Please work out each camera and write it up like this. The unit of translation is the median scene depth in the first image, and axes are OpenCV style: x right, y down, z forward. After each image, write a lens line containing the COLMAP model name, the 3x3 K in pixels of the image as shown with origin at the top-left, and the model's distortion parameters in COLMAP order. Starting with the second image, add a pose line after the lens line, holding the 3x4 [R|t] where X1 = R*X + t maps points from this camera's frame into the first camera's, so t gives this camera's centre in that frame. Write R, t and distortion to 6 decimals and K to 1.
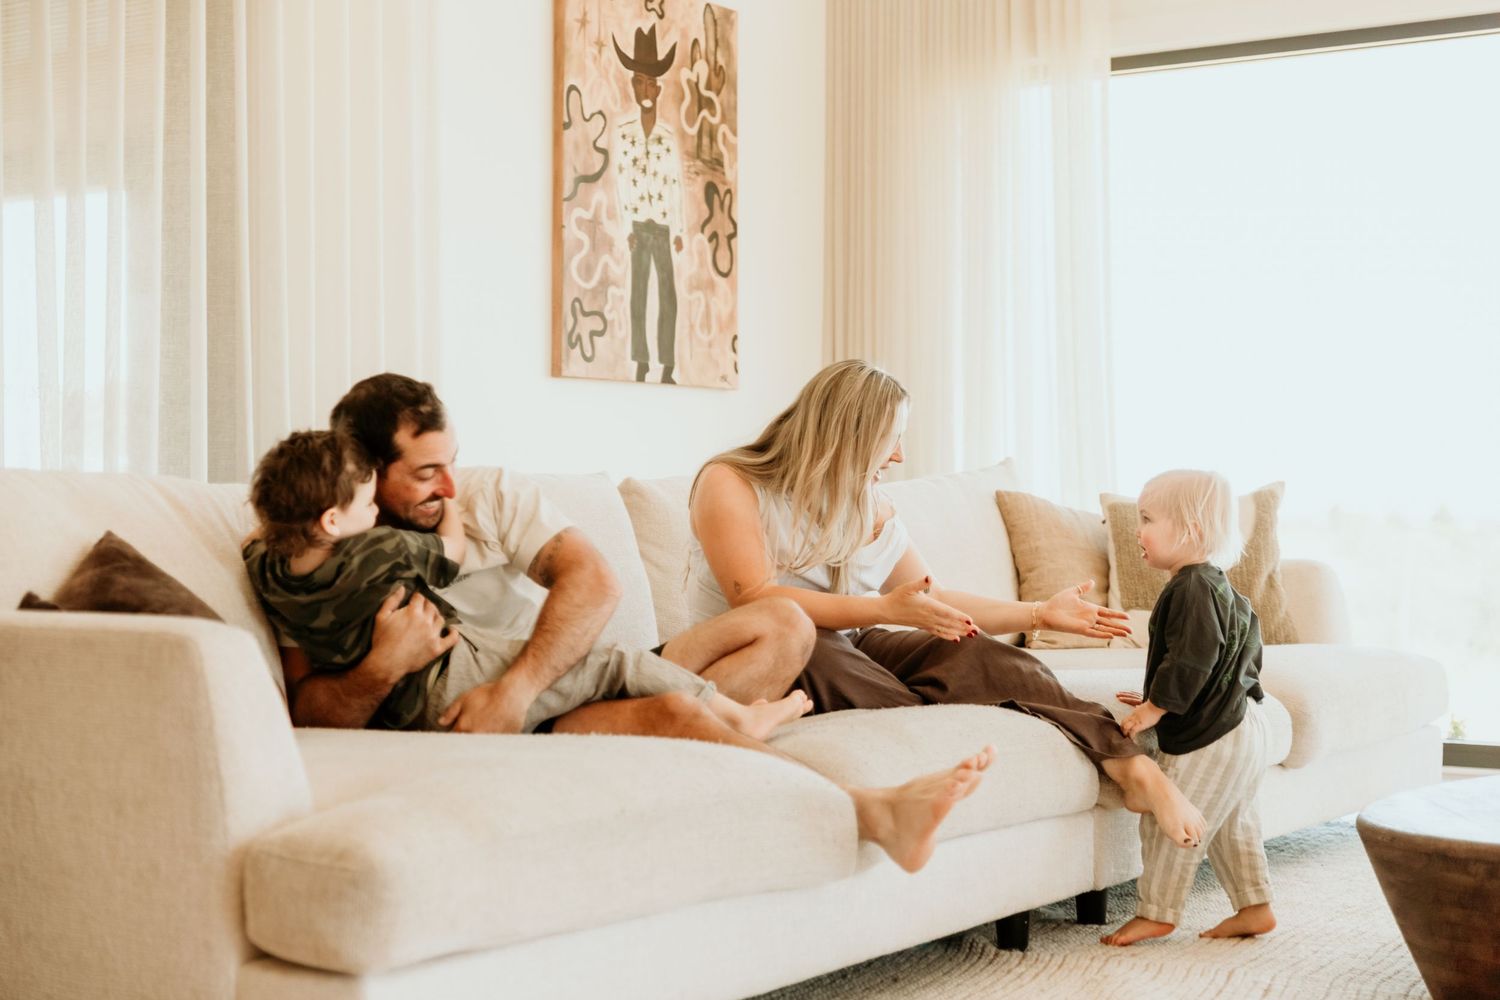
lens RADIAL K [[2441.6, 0, 750.0], [0, 2441.6, 500.0], [0, 0, 1]] dist [0.023507, 0.077941]
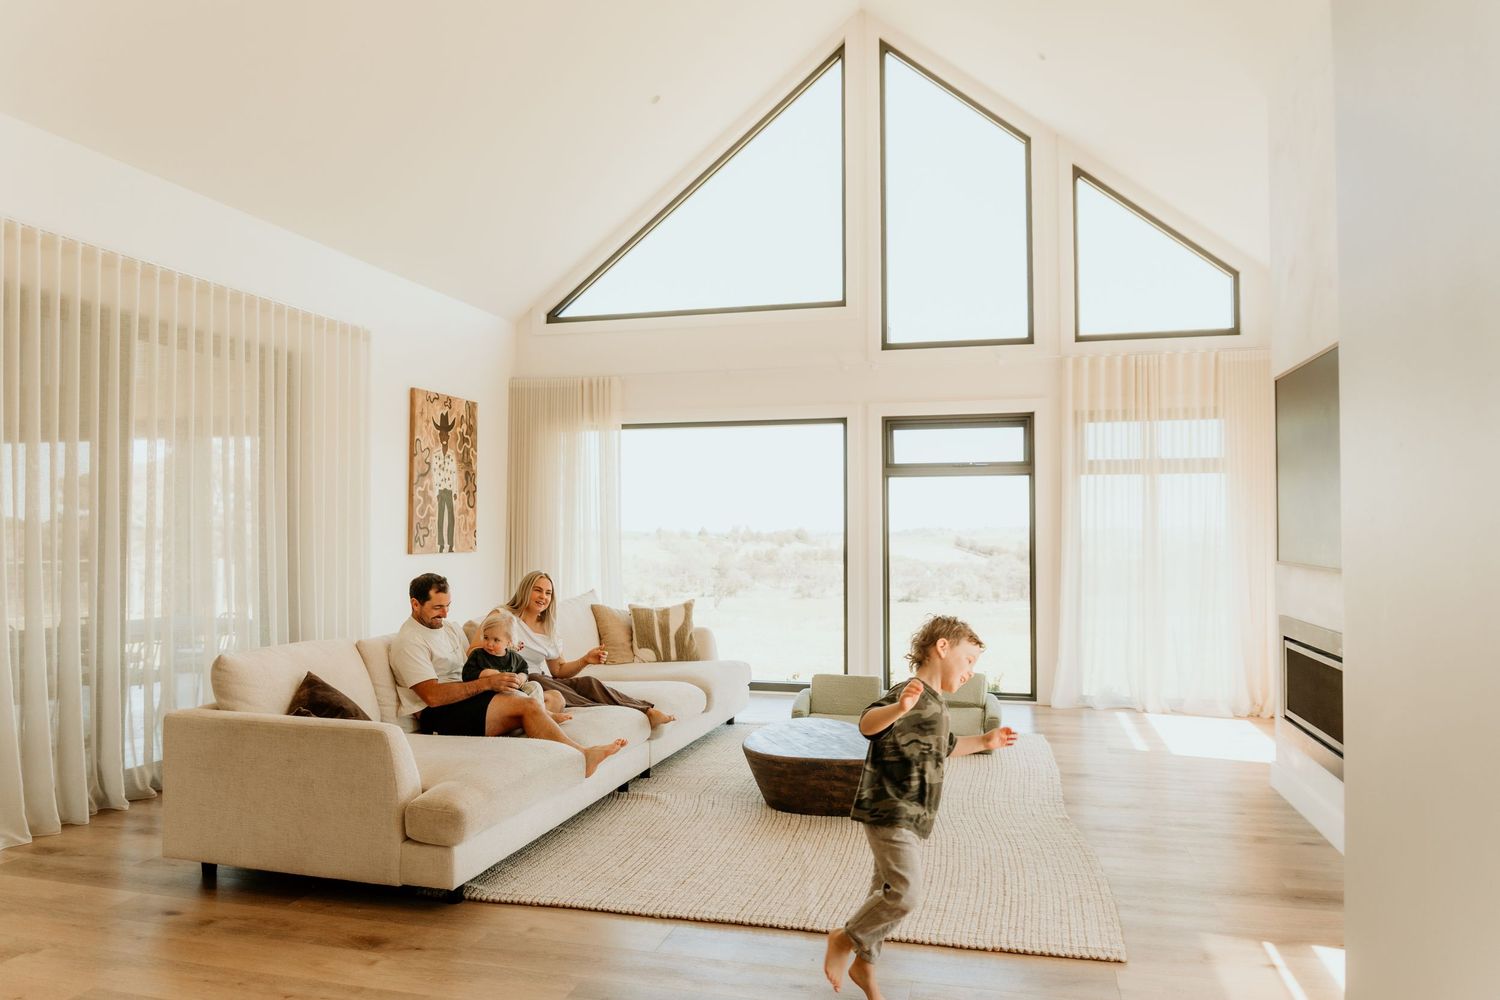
lens RADIAL K [[1094.2, 0, 750.0], [0, 1094.2, 500.0], [0, 0, 1]] dist [-0.003715, -0.000121]
pose [[0.944026, 0.008255, 0.329767, -0.123086], [-0.008263, 0.999965, -0.001379, -0.109855], [-0.329767, -0.001424, 0.944061, -0.183405]]
